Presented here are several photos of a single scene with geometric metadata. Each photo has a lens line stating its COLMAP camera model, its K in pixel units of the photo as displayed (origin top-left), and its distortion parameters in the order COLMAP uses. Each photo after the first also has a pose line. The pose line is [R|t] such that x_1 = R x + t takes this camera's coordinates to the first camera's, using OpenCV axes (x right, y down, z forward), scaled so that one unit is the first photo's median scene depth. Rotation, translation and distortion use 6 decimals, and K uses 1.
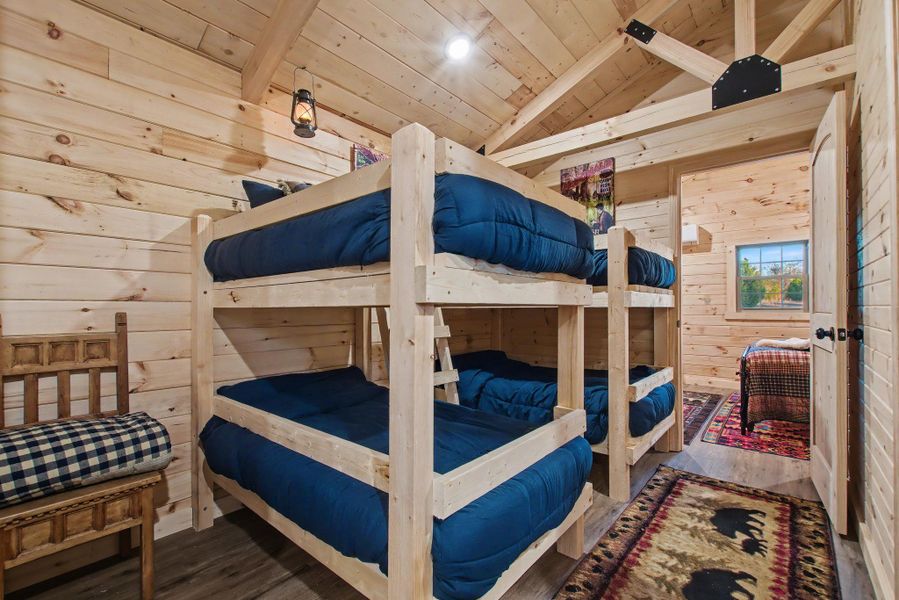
lens RADIAL K [[404.0, 0, 439.6], [0, 404.0, 303.9], [0, 0, 1]] dist [0.002389, -0.001879]
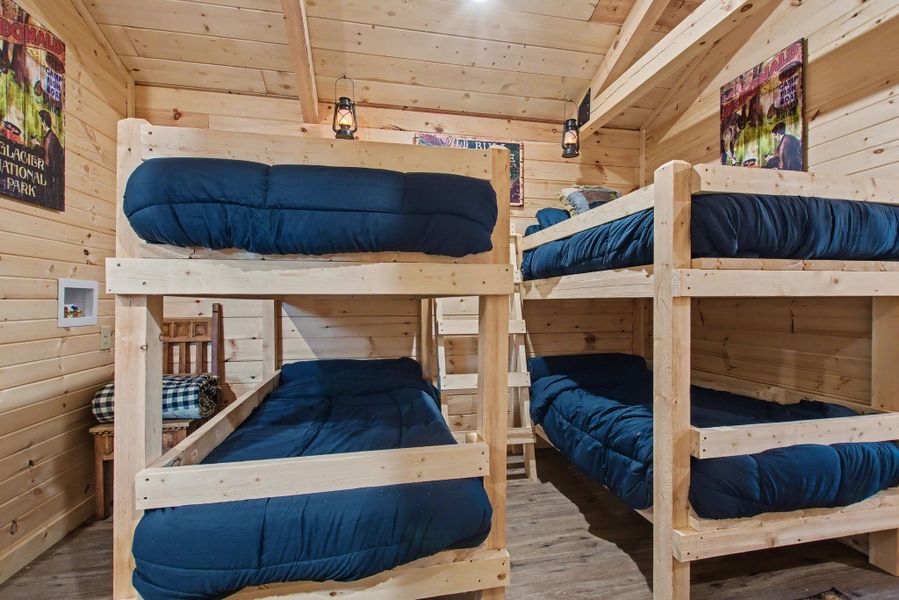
lens RADIAL K [[404.0, 0, 447.0], [0, 404.0, 303.3], [0, 0, 1]] dist [0.002389, -0.001879]
pose [[0.784883, 0.002742, -0.619638, 0.470379], [0.009928, 0.999806, 0.017000, 0.003515], [0.619564, -0.019495, 0.784704, 0.267784]]
